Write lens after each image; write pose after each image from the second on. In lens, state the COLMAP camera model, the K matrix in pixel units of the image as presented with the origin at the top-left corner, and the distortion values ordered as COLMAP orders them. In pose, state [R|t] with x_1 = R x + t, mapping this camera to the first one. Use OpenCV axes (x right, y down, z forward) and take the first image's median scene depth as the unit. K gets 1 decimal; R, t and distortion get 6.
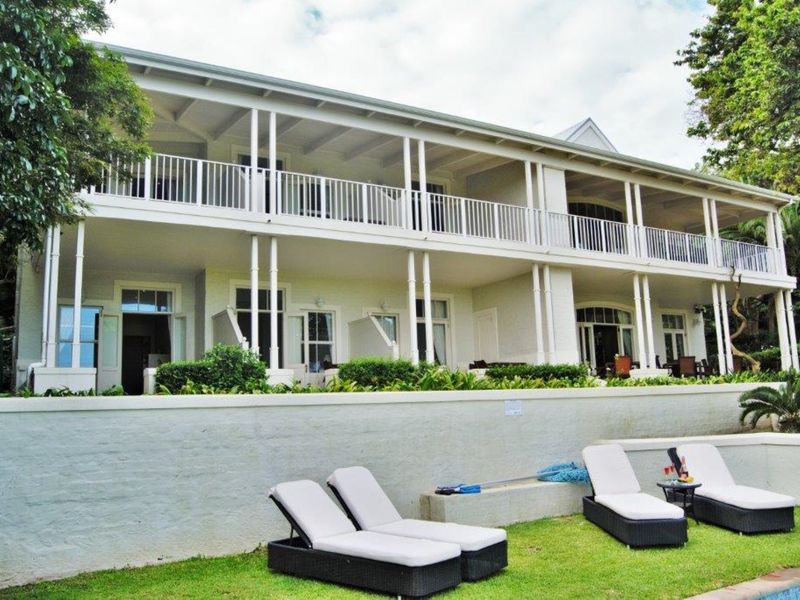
lens RADIAL K [[713.0, 0, 398.2], [0, 713.0, 301.1], [0, 0, 1]] dist [-0.010123, -0.003685]
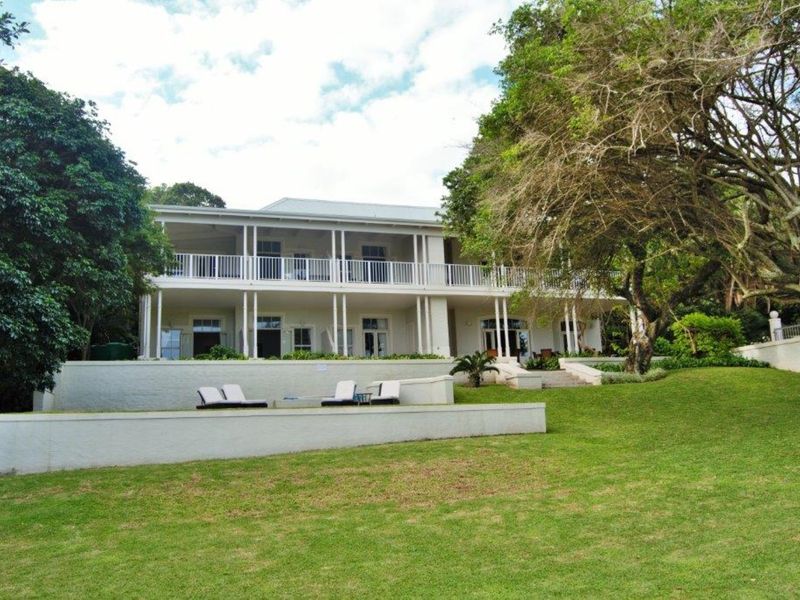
lens RADIAL K [[713.0, 0, 401.2], [0, 713.0, 299.0], [0, 0, 1]] dist [-0.010123, -0.003685]
pose [[0.980812, -0.039367, -0.190939, 0.519294], [0.035512, 0.999091, -0.023569, -0.006455], [0.191694, 0.016336, 0.981319, -0.745555]]
